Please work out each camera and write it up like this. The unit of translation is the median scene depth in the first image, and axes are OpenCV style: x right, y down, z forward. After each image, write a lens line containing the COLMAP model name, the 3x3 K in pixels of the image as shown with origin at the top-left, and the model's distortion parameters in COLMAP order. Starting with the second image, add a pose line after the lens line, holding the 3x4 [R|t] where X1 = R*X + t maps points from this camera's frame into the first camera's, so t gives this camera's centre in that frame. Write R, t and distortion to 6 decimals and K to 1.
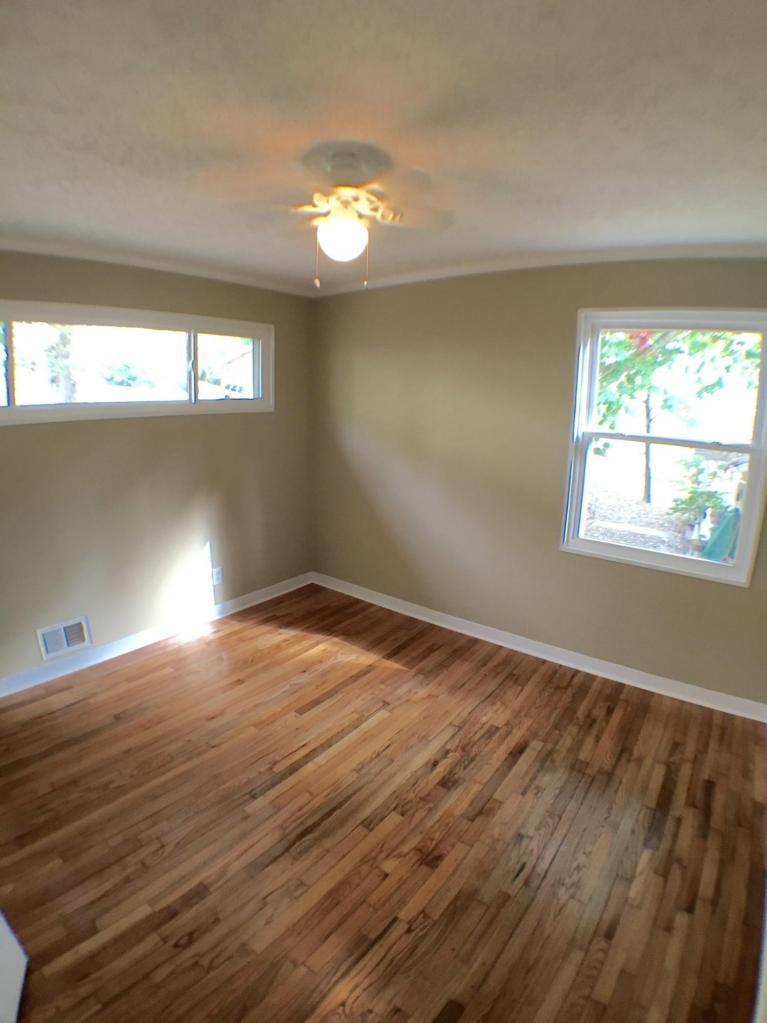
lens RADIAL K [[509.6, 0, 383.5], [0, 509.6, 511.5], [0, 0, 1]] dist [-0.173950, 0.029035]
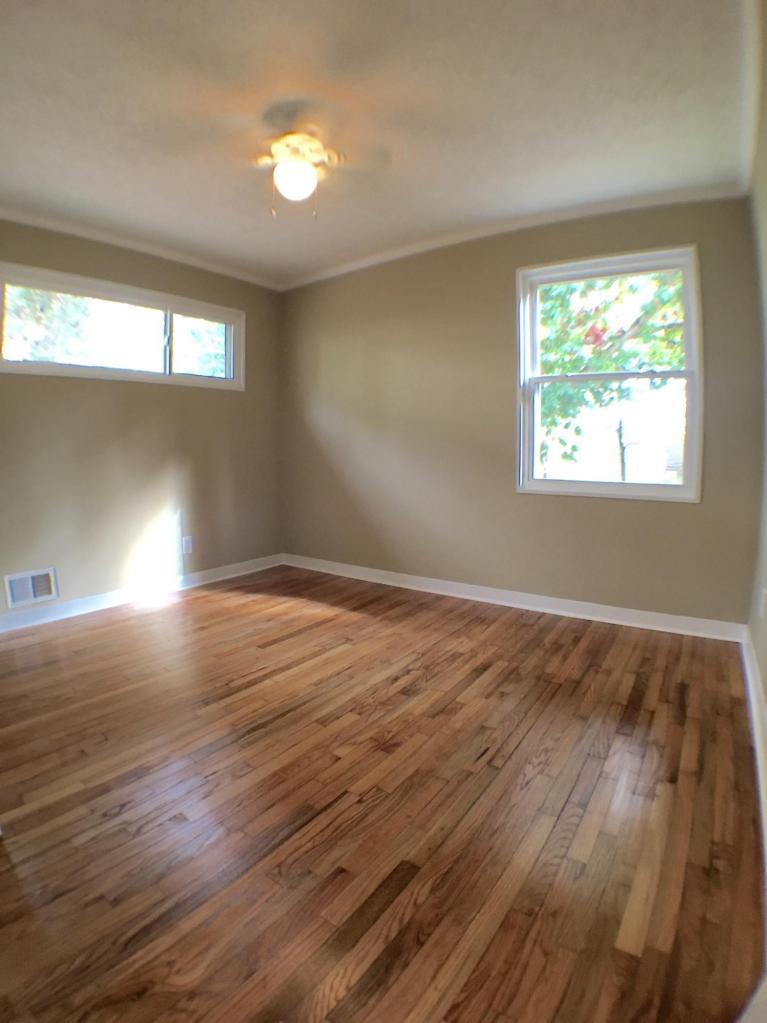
lens RADIAL K [[509.6, 0, 383.5], [0, 509.6, 511.5], [0, 0, 1]] dist [-0.173950, 0.029035]
pose [[0.999168, -0.027630, 0.029989, 0.062610], [0.031009, 0.992436, -0.118780, 0.318487], [-0.026481, 0.119611, 0.992468, -0.034358]]
